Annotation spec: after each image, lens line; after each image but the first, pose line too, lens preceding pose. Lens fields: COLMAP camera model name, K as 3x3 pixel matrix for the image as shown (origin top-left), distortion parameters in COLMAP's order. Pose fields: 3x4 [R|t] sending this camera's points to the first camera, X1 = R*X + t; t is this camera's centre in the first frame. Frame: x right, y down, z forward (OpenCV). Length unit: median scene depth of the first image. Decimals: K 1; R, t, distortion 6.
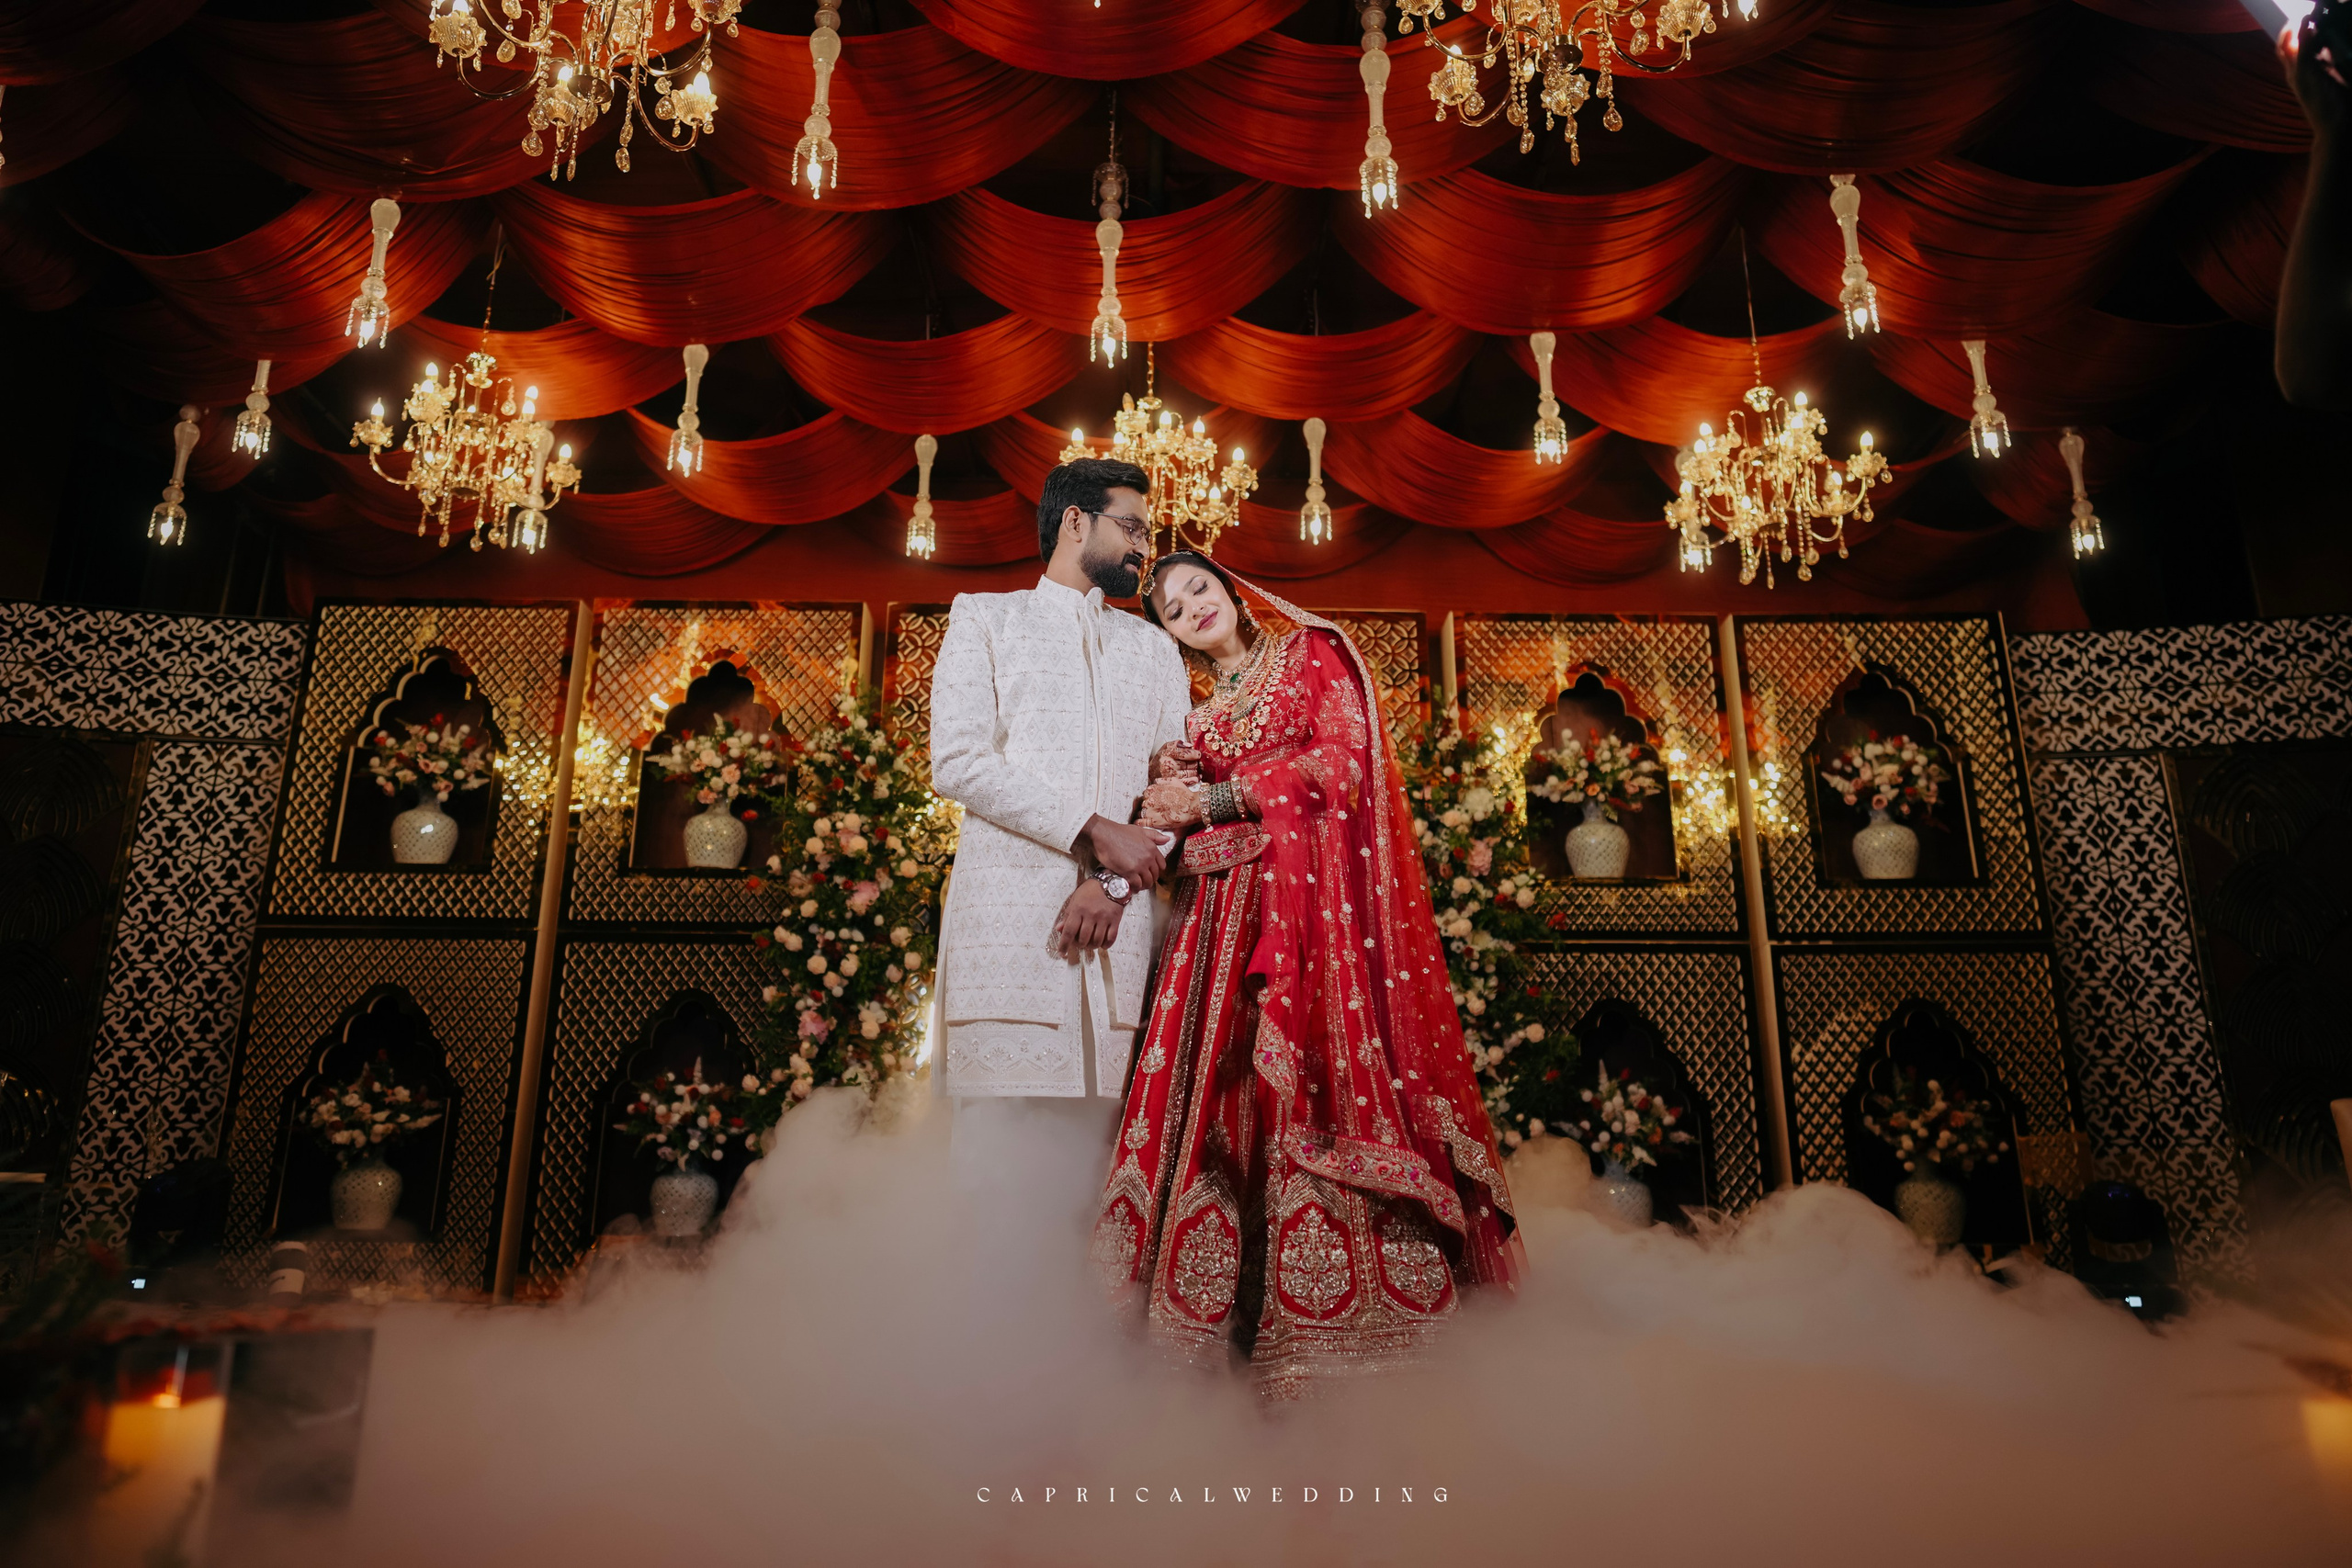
lens RADIAL K [[1553.2, 0, 1164.9], [0, 1553.2, 785.7], [0, 0, 1]] dist [-0.032373, 0.003654]
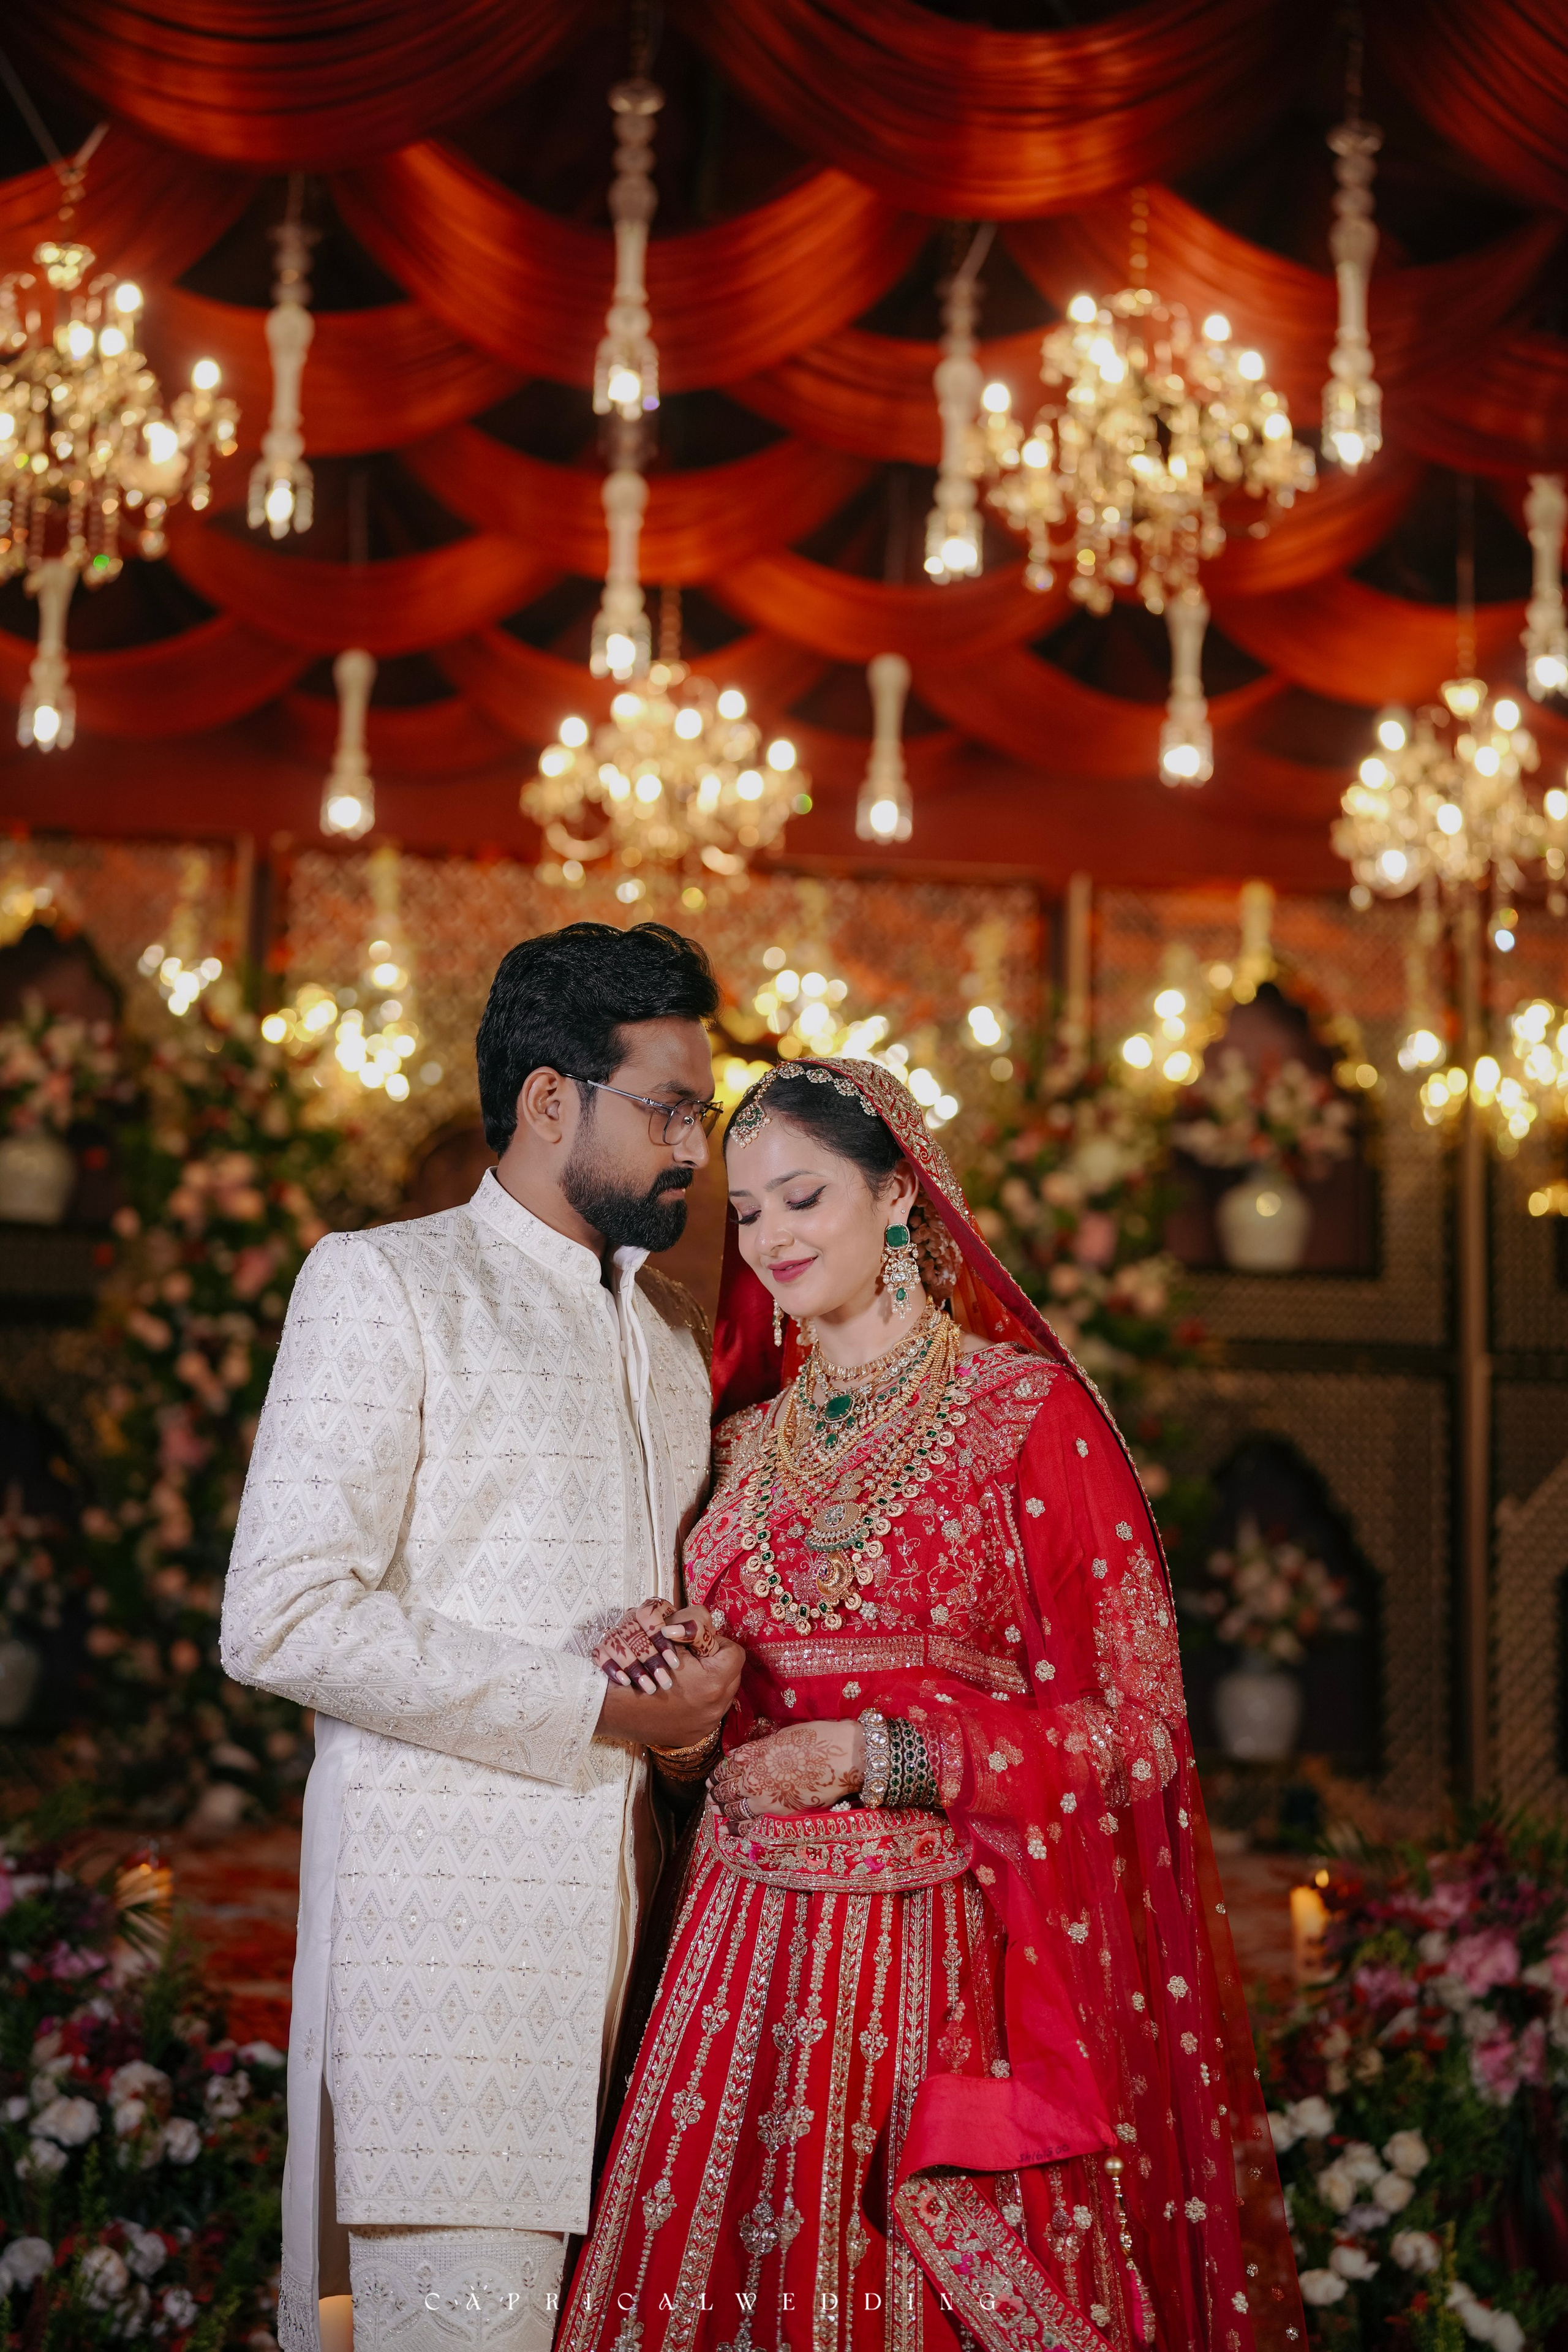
lens RADIAL K [[3255.0, 0, 810.0], [0, 3255.0, 1167.6], [0, 0, 1]] dist [-0.102491, 0.949225]
pose [[0.997934, 0.030842, 0.056358, -0.018829], [-0.037638, 0.991592, 0.123811, -0.173004], [-0.052065, -0.125677, 0.990704, -0.510051]]
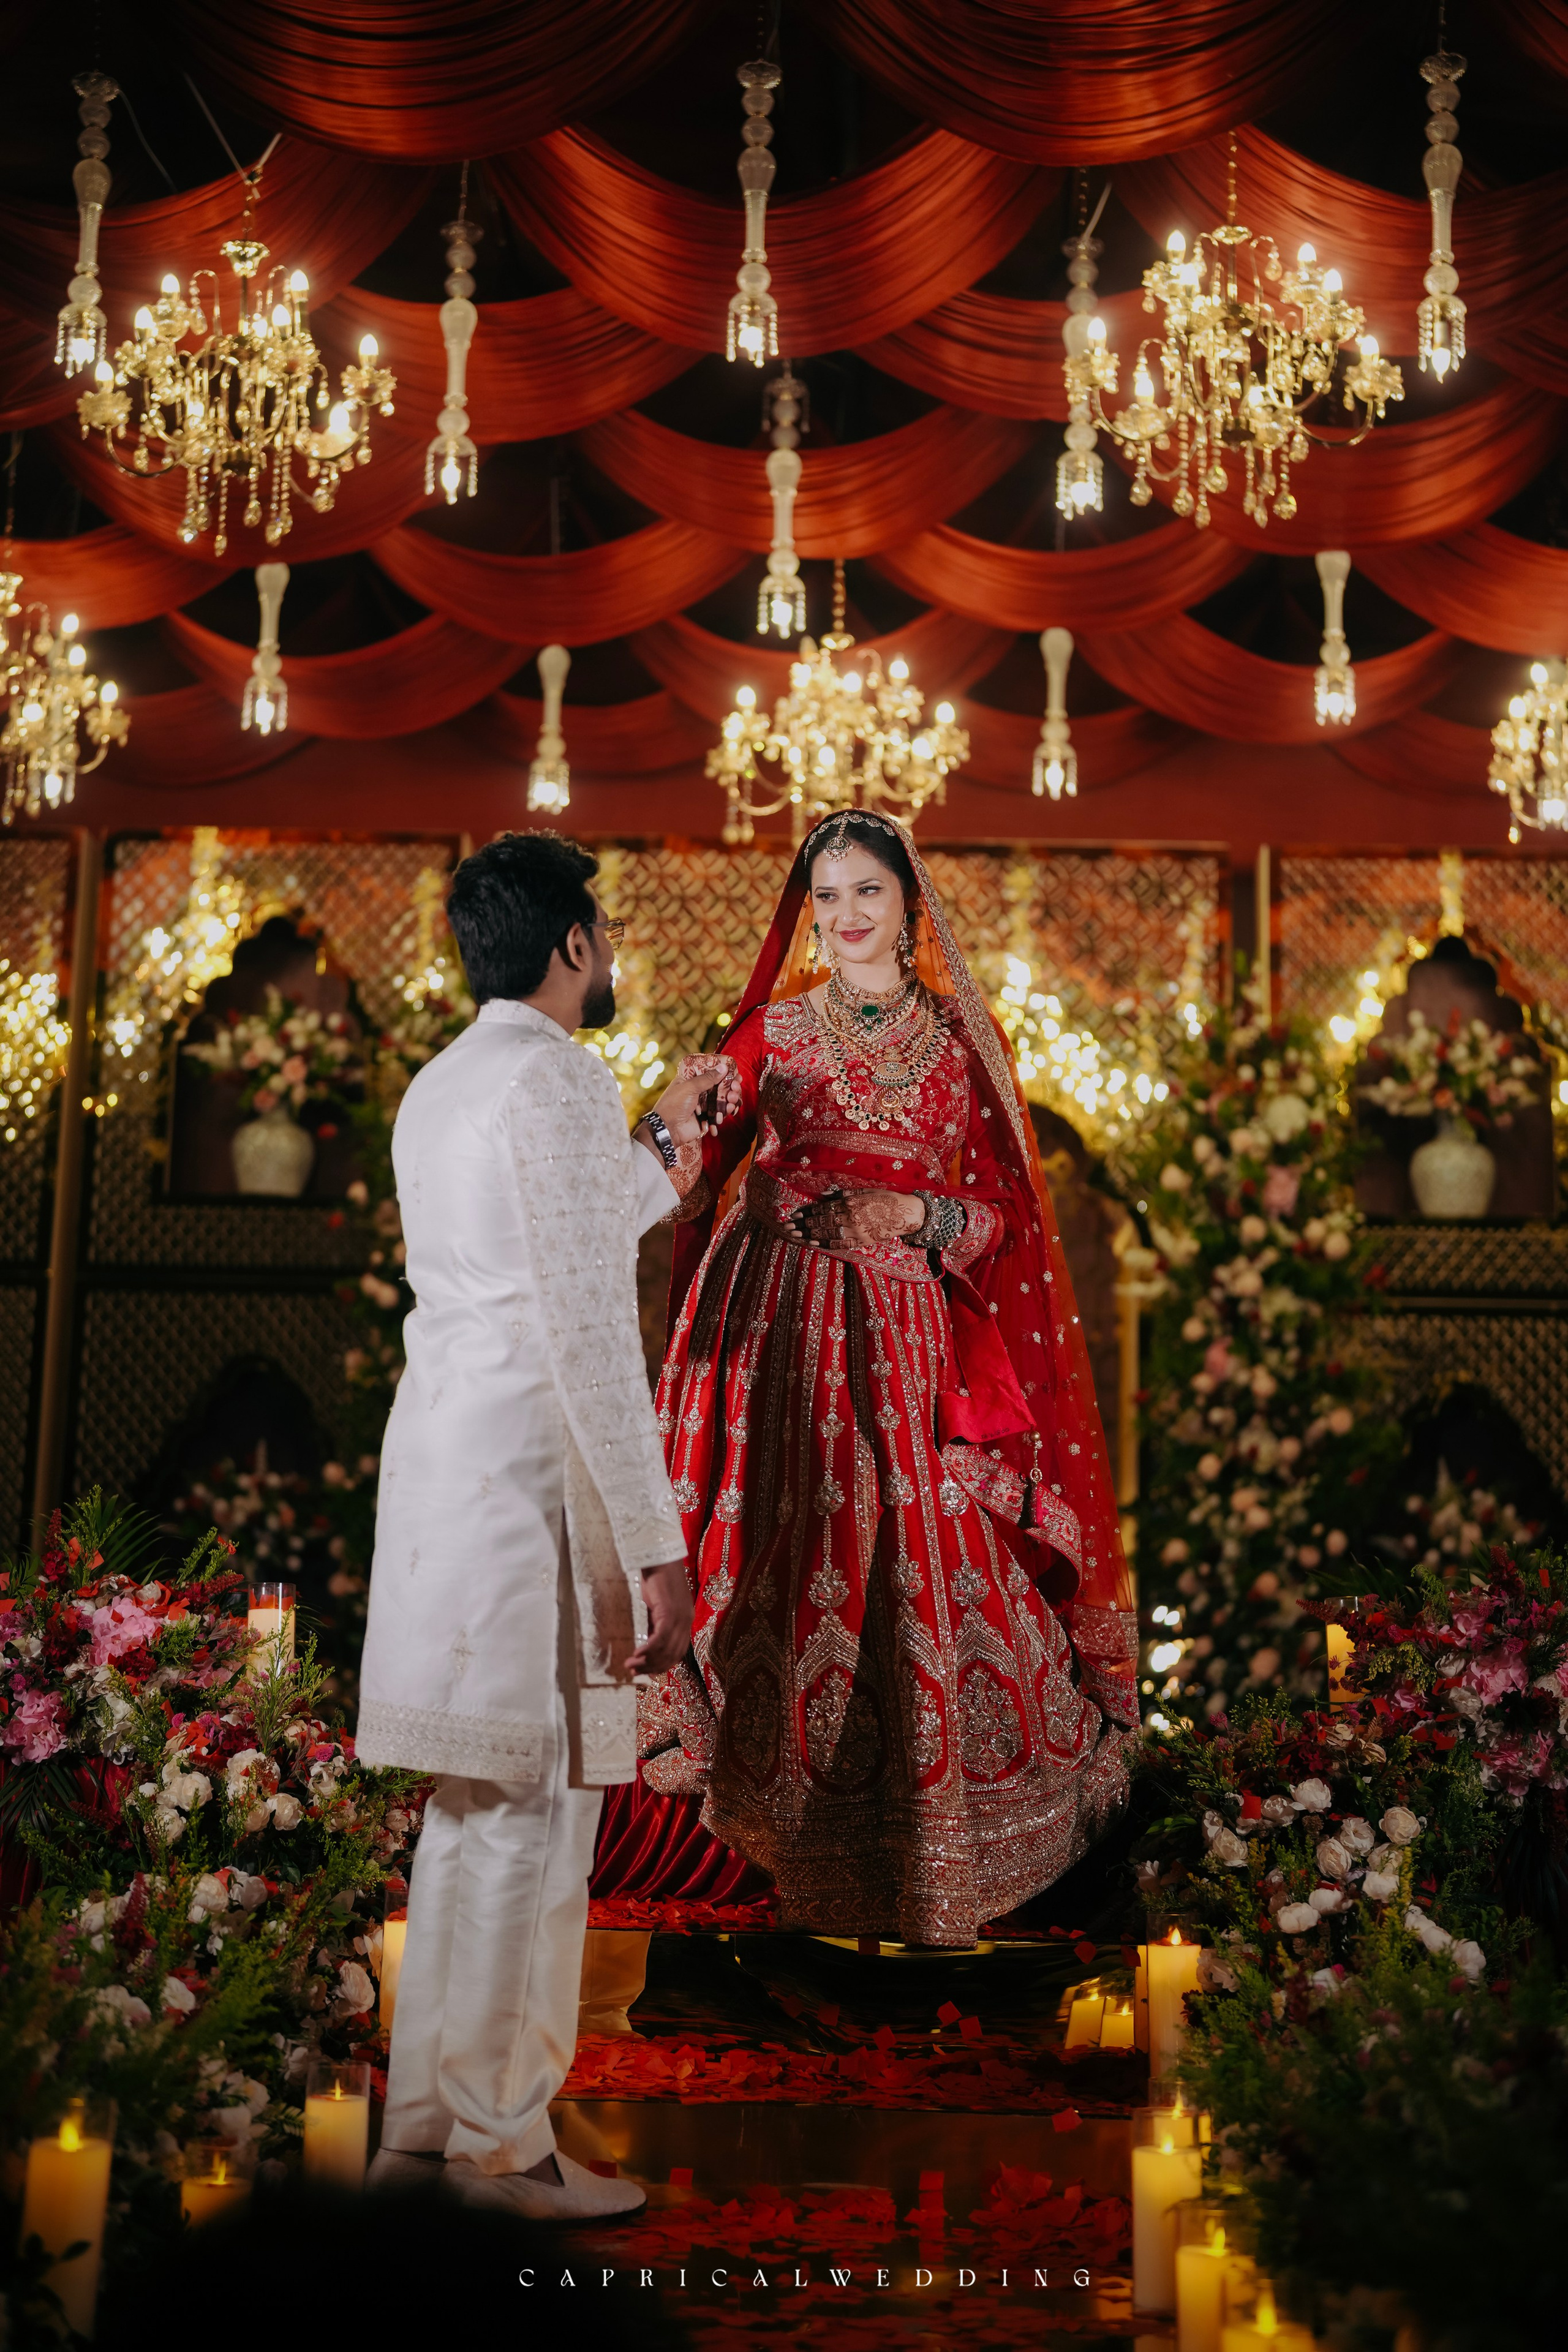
lens RADIAL K [[3246.4, 0, 785.6], [0, 3246.4, 1181.0], [0, 0, 1]] dist [-0.114250, 0.855341]
pose [[0.998477, 0.007759, -0.054624, 0.047946], [-0.002701, 0.995749, 0.092066, -0.103214], [0.055106, -0.091778, 0.994254, -0.582019]]
